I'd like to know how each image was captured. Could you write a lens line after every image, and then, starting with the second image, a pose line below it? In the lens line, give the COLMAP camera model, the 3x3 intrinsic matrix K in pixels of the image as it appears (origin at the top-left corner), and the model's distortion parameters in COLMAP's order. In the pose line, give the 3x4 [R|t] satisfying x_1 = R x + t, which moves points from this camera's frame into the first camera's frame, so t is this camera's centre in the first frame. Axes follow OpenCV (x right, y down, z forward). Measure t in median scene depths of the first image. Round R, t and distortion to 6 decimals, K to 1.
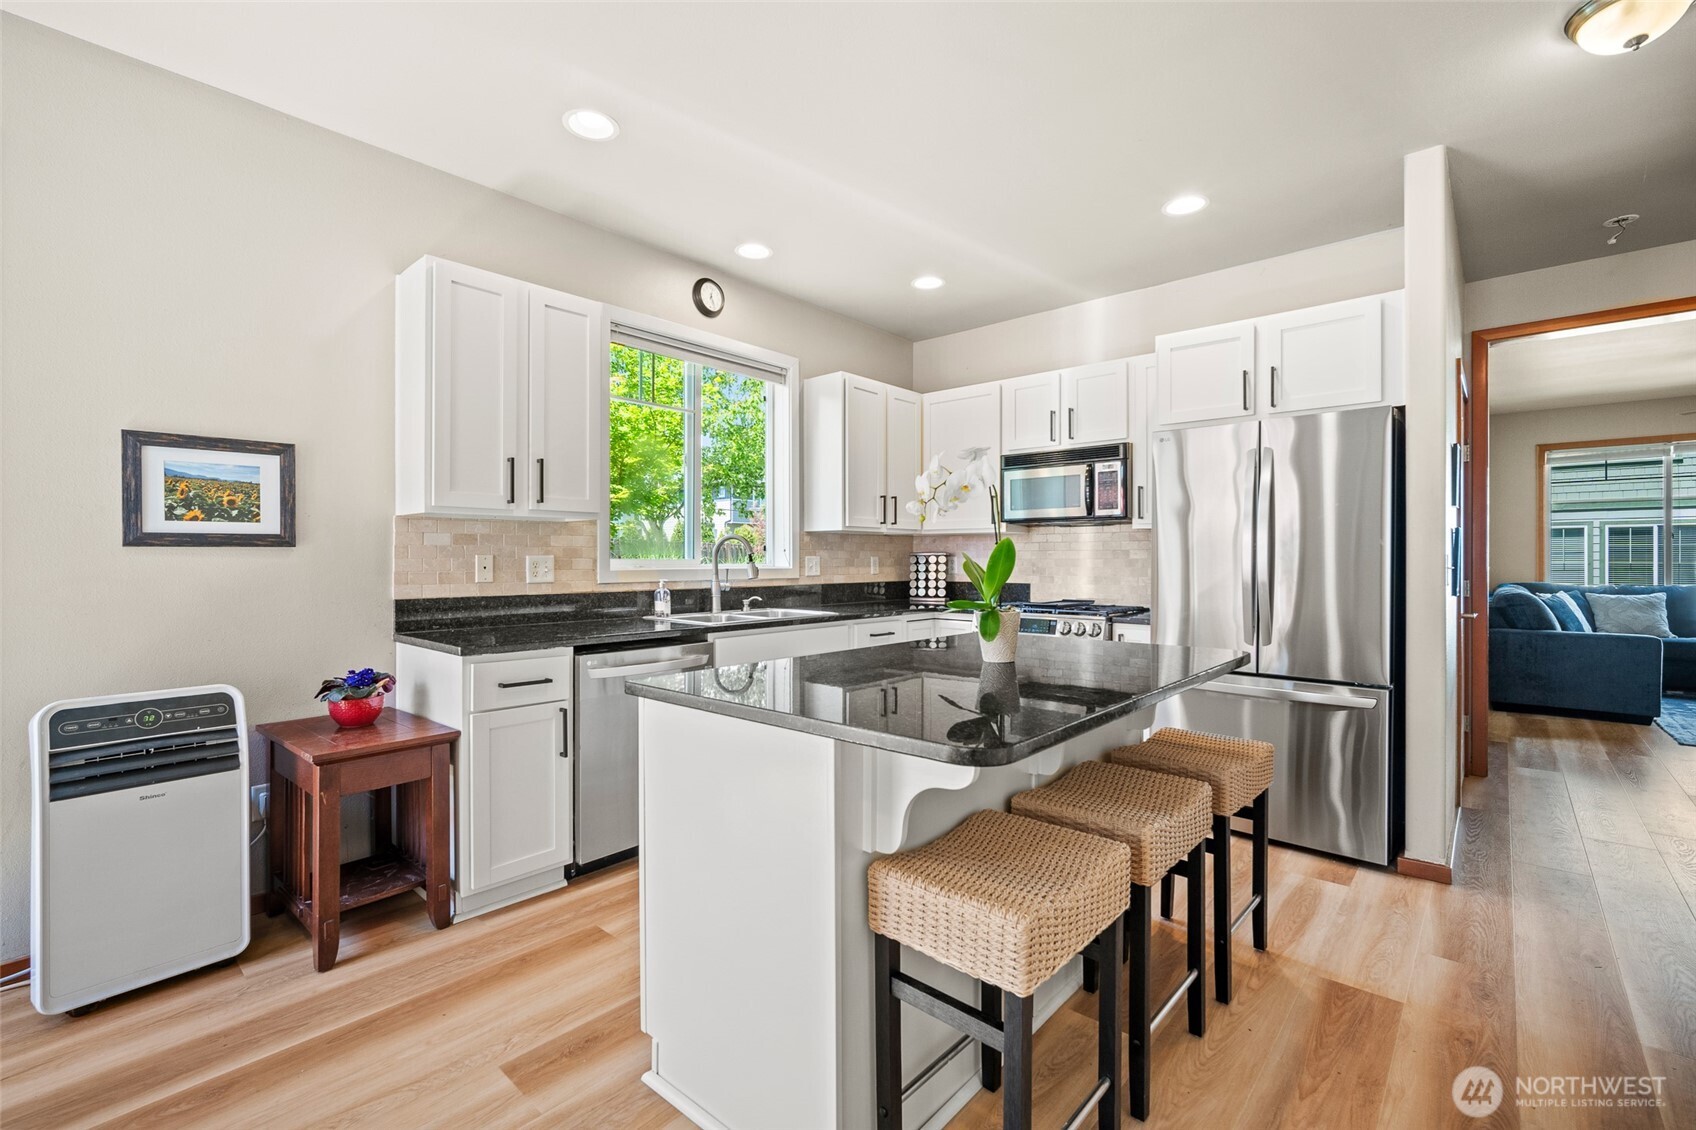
lens RADIAL K [[741.8, 0, 848.0], [0, 741.8, 565.0], [0, 0, 1]] dist [-0.007612, 0.000517]
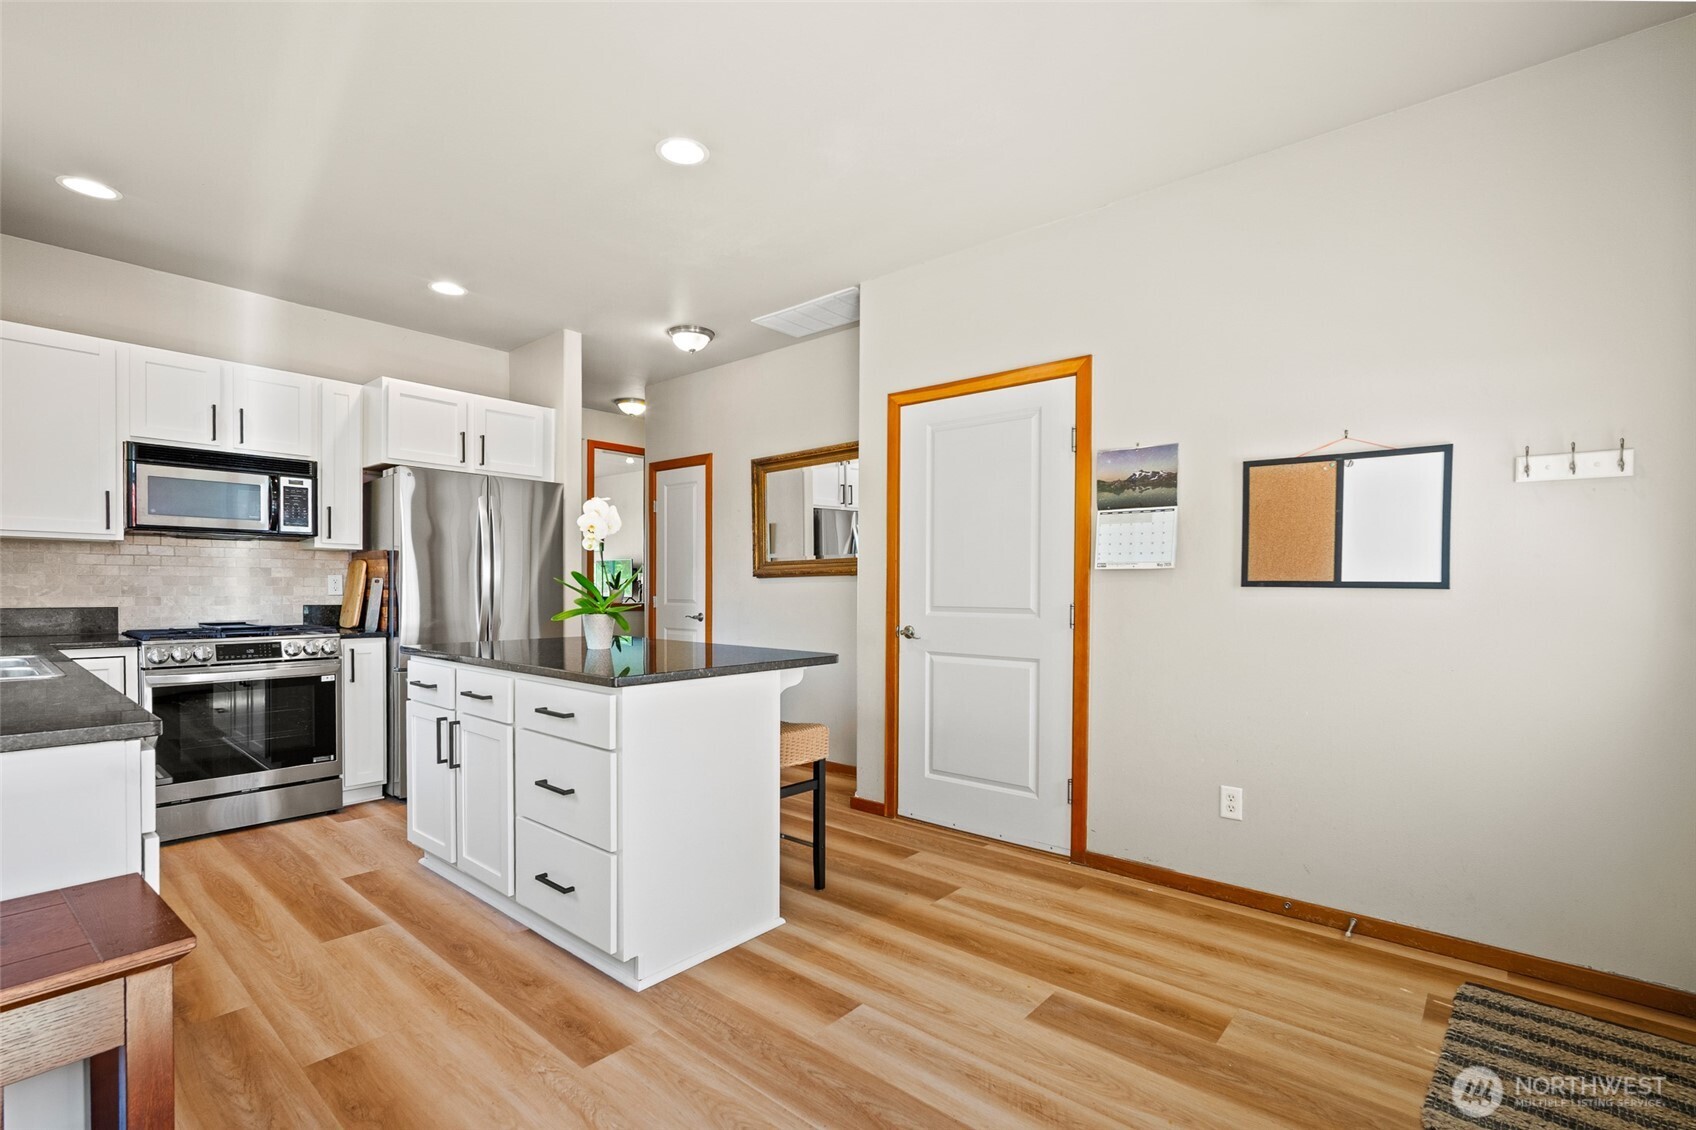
lens RADIAL K [[780.8, 0, 844.9], [0, 780.8, 598.8], [0, 0, 1]] dist [-0.000431, 0.000700]
pose [[-0.005646, -0.015932, 0.999857, -0.648338], [0.002718, 0.999869, 0.015947, 0.005820], [-0.999980, 0.002808, -0.005602, 0.269461]]
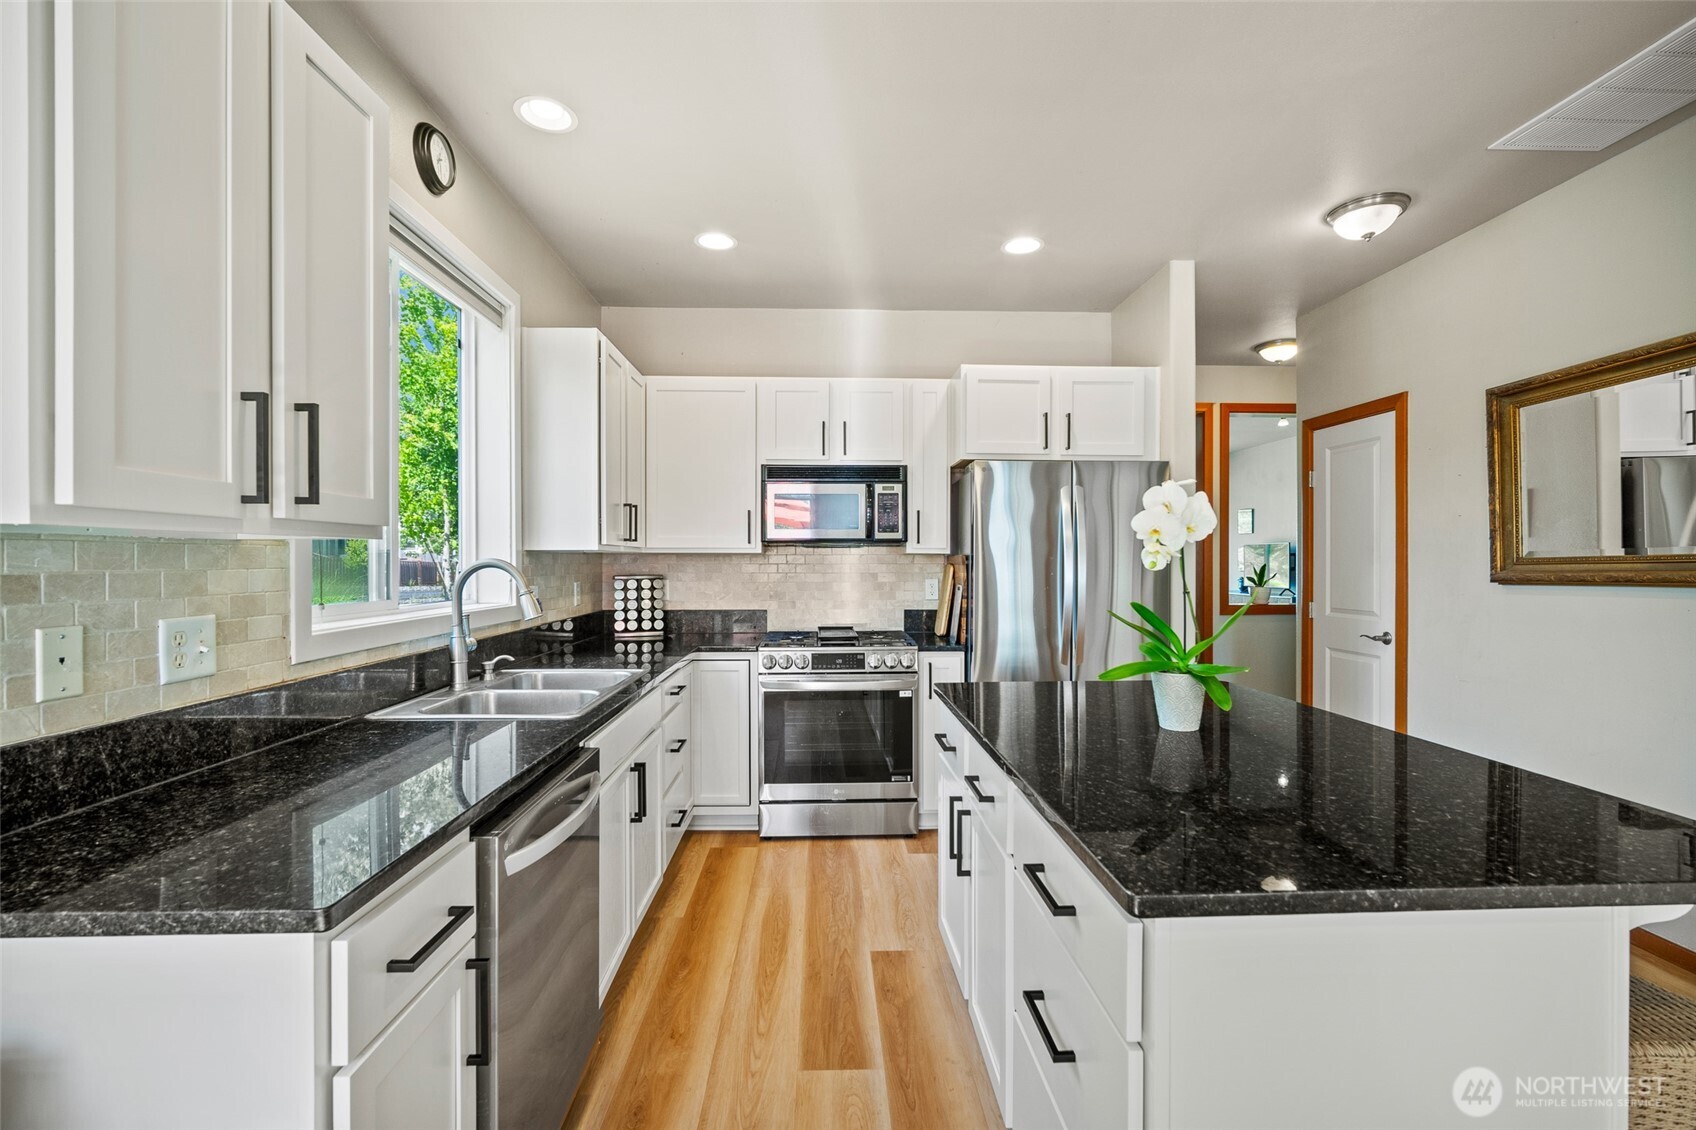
lens RADIAL K [[741.8, 0, 848.0], [0, 741.8, 565.0], [0, 0, 1]] dist [-0.007612, 0.000517]
pose [[0.725331, -0.004300, 0.688387, -0.332811], [0.006284, 0.999980, -0.000375, -0.031381], [-0.688372, 0.004598, 0.725343, 0.320584]]
